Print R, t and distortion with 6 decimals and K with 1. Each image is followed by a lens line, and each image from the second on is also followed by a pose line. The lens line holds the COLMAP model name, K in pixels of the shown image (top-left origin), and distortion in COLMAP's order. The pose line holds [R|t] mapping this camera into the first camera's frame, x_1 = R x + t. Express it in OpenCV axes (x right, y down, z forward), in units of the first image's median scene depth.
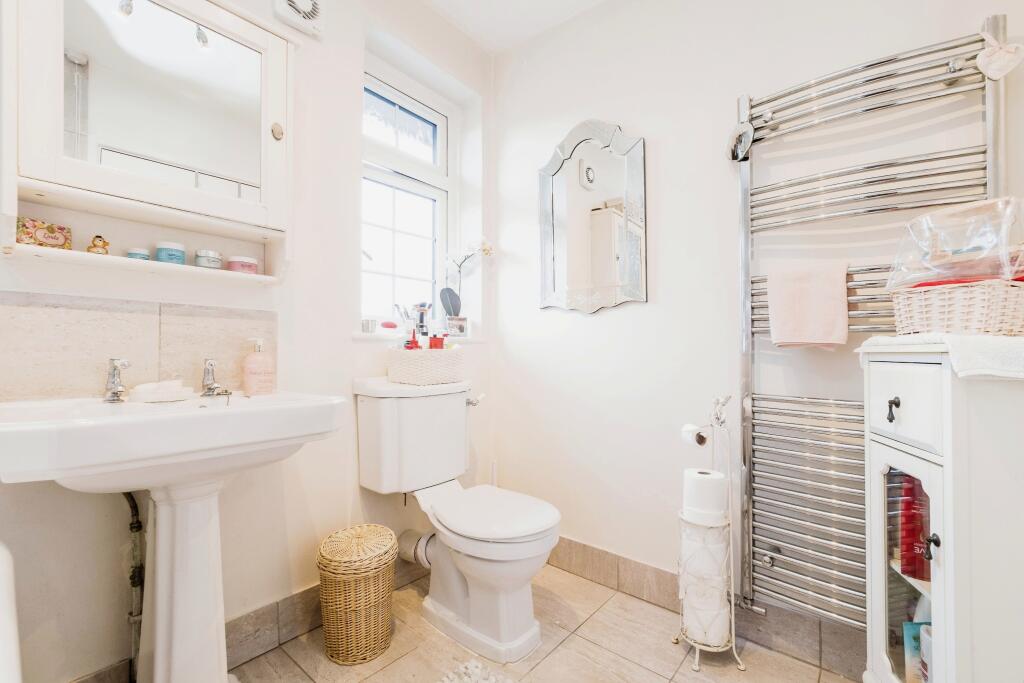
lens RADIAL K [[440.0, 0, 512.0], [0, 440.0, 341.5], [0, 0, 1]] dist [-0.009025, -0.000473]
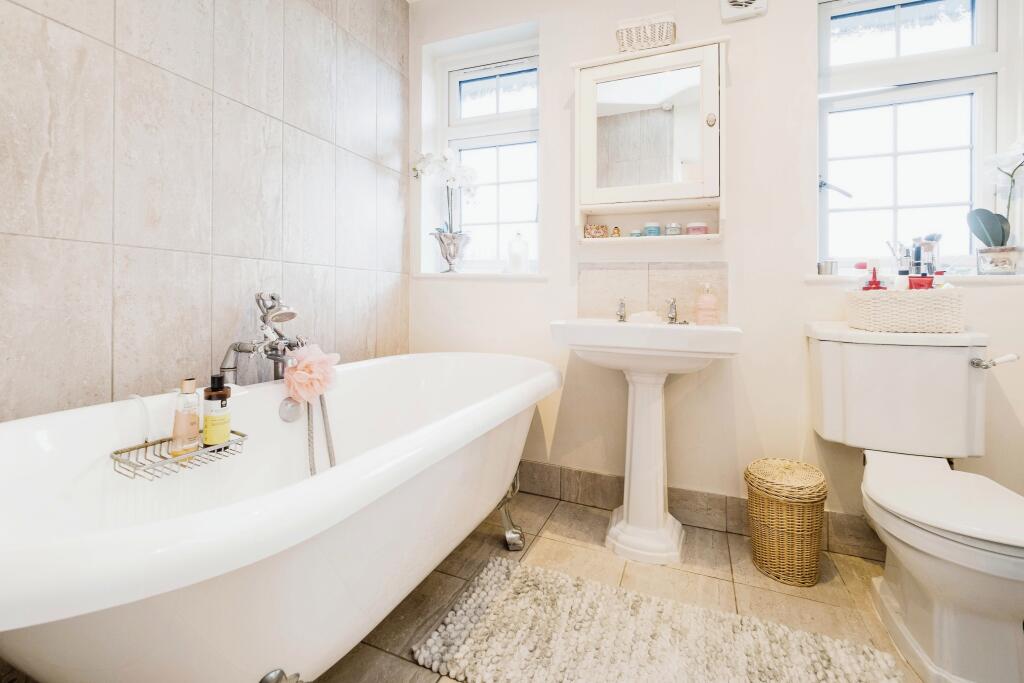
lens RADIAL K [[438.0, 0, 511.6], [0, 438.0, 312.7], [0, 0, 1]] dist [-0.010092, -0.000453]
pose [[0.283909, 0.014510, -0.958741, 0.489257], [-0.001380, 0.999891, 0.014724, 0.061065], [0.958850, -0.002857, 0.283898, 0.072343]]
